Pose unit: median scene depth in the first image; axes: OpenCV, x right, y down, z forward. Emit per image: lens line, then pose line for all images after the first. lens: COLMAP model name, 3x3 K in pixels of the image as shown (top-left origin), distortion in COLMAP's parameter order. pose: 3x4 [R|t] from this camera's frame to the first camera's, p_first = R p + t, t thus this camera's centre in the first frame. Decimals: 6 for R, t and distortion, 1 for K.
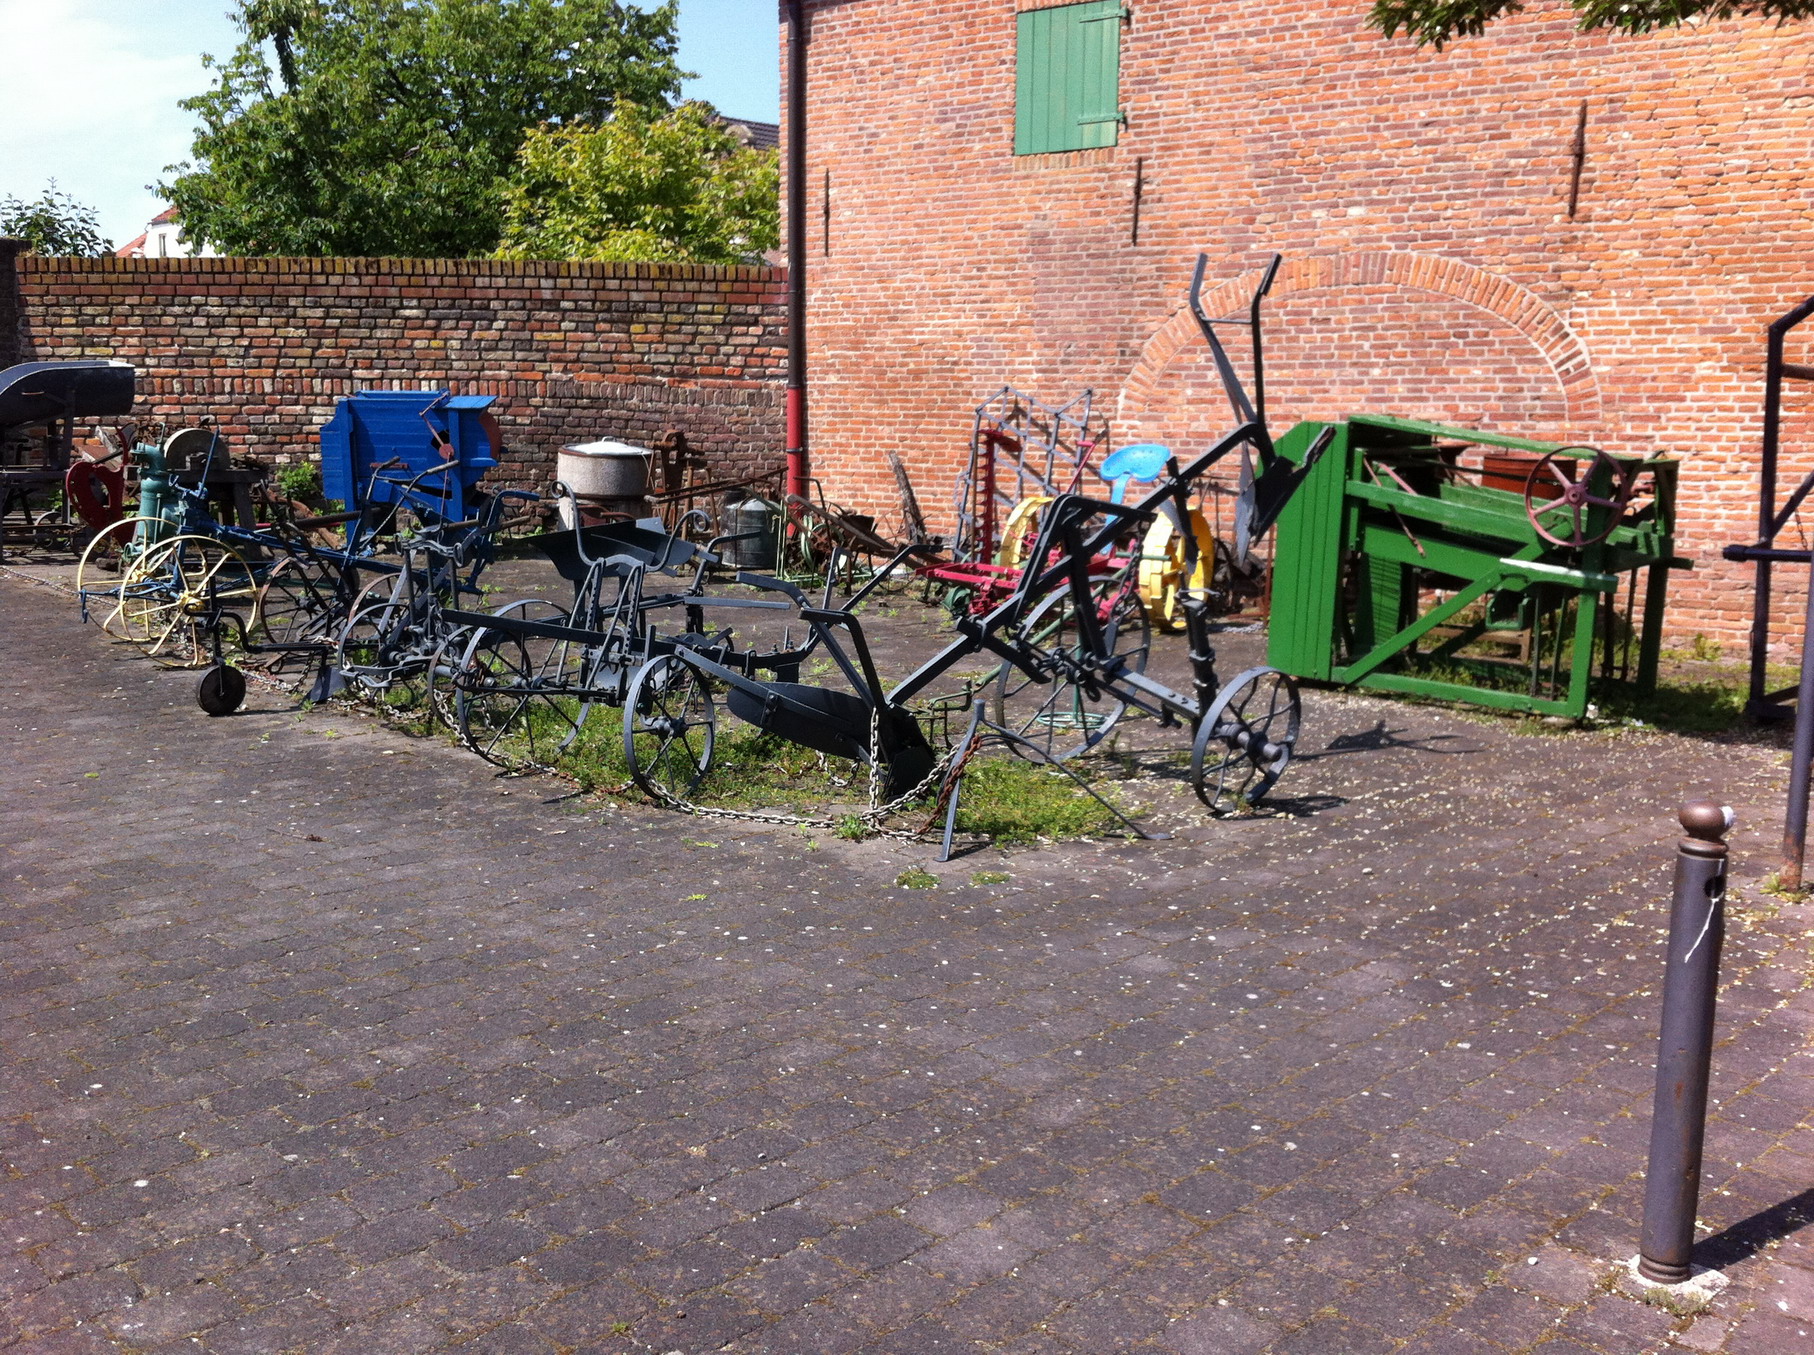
lens RADIAL K [[1714.5, 0, 907.0], [0, 1714.5, 677.5], [0, 0, 1]] dist [0.125819, -0.403875]
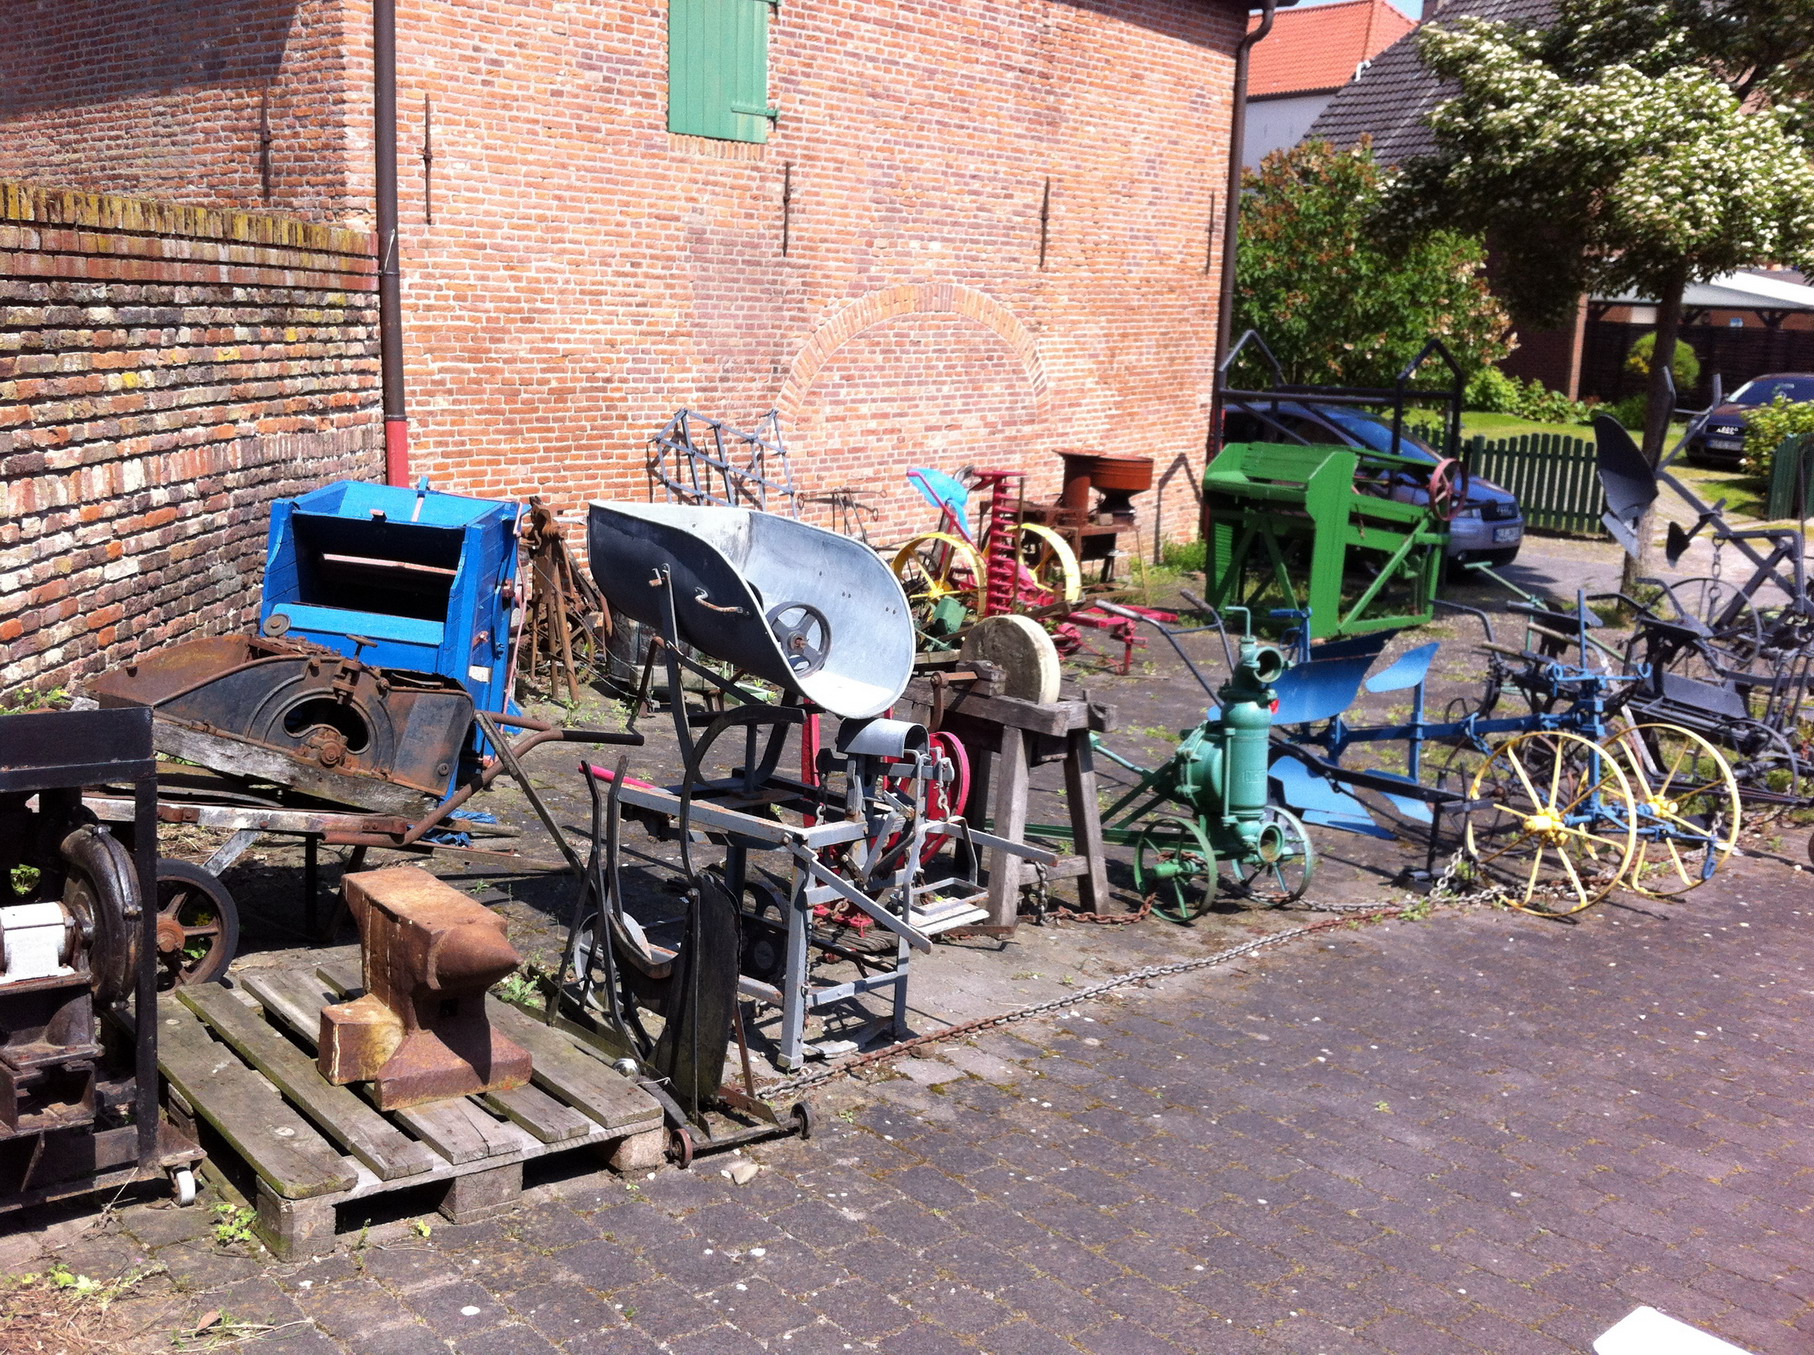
lens RADIAL K [[1714.5, 0, 907.0], [0, 1714.5, 677.5], [0, 0, 1]] dist [0.125819, -0.403875]
pose [[0.085840, -0.210147, 0.973894, -0.792965], [0.128457, 0.971678, 0.198347, -0.196994], [-0.987993, 0.108077, 0.110404, 0.822428]]
